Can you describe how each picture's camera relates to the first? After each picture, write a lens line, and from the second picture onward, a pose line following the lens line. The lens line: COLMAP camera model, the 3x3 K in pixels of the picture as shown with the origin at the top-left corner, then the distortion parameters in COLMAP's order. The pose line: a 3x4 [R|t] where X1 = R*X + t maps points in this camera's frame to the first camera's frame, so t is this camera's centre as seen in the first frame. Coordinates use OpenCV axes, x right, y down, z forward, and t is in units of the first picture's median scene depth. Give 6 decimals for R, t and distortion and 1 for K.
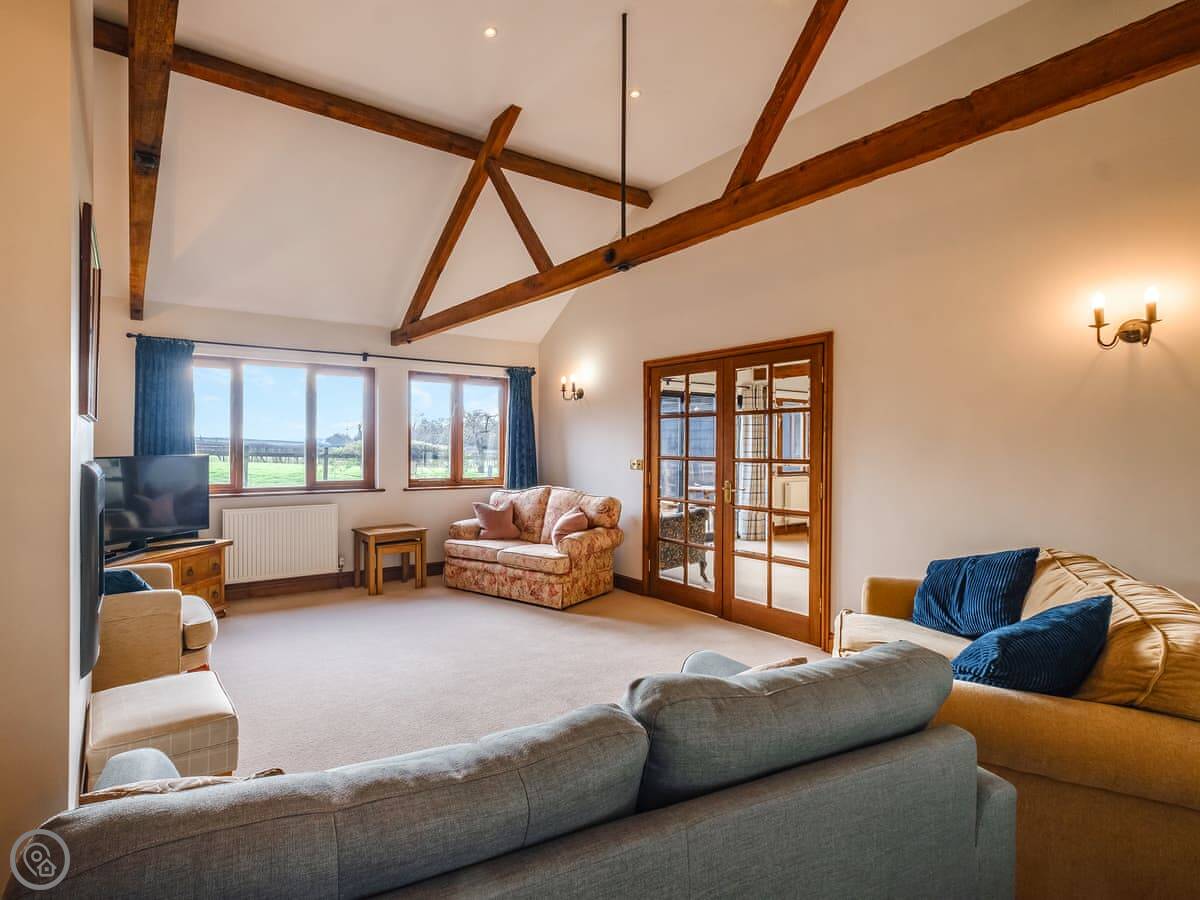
lens RADIAL K [[642.5, 0, 578.3], [0, 642.5, 450.7], [0, 0, 1]] dist [0.001534, -0.000504]
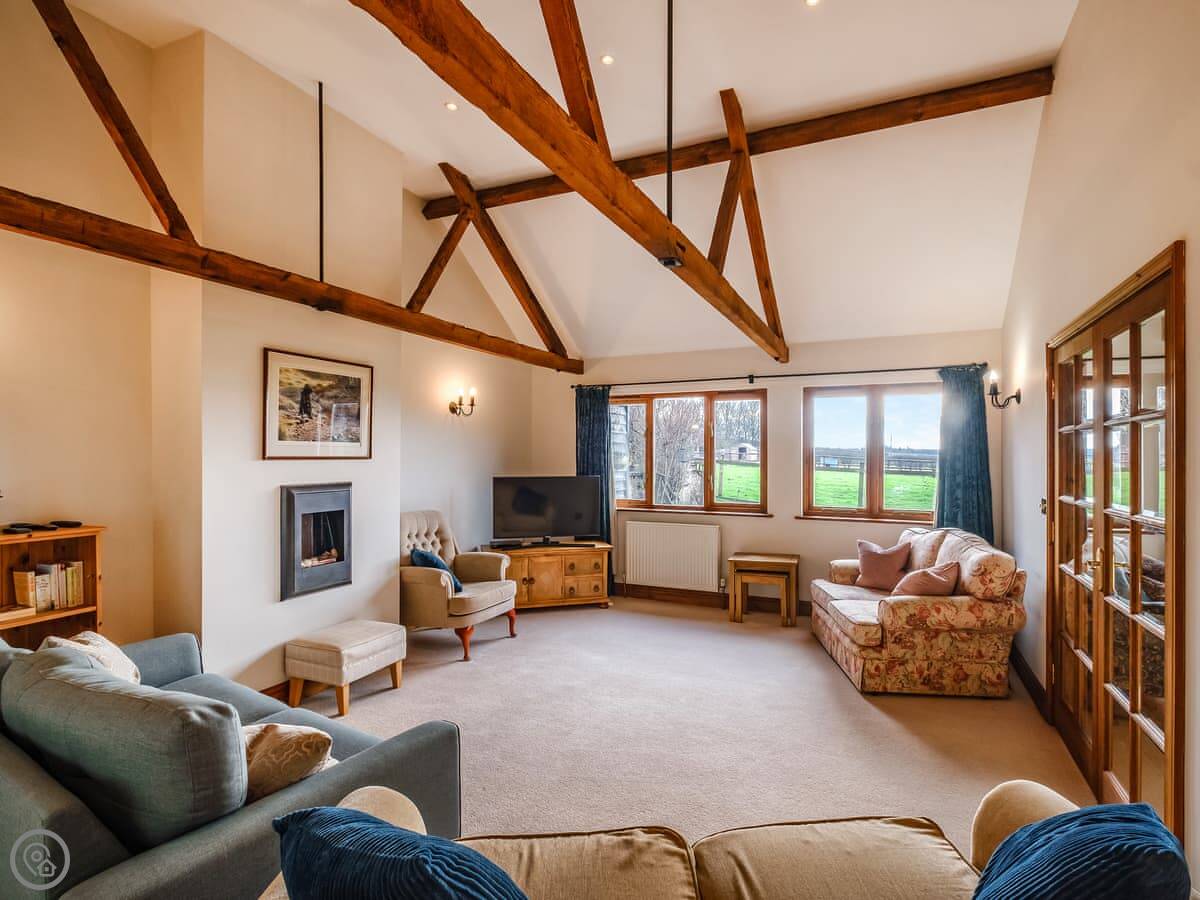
lens RADIAL K [[642.5, 0, 578.3], [0, 642.5, 450.7], [0, 0, 1]] dist [0.001534, -0.000504]
pose [[0.476615, -0.013330, -0.879011, 0.425664], [-0.011099, 0.999714, -0.021178, -0.012894], [0.879042, 0.019850, 0.476331, 0.313361]]
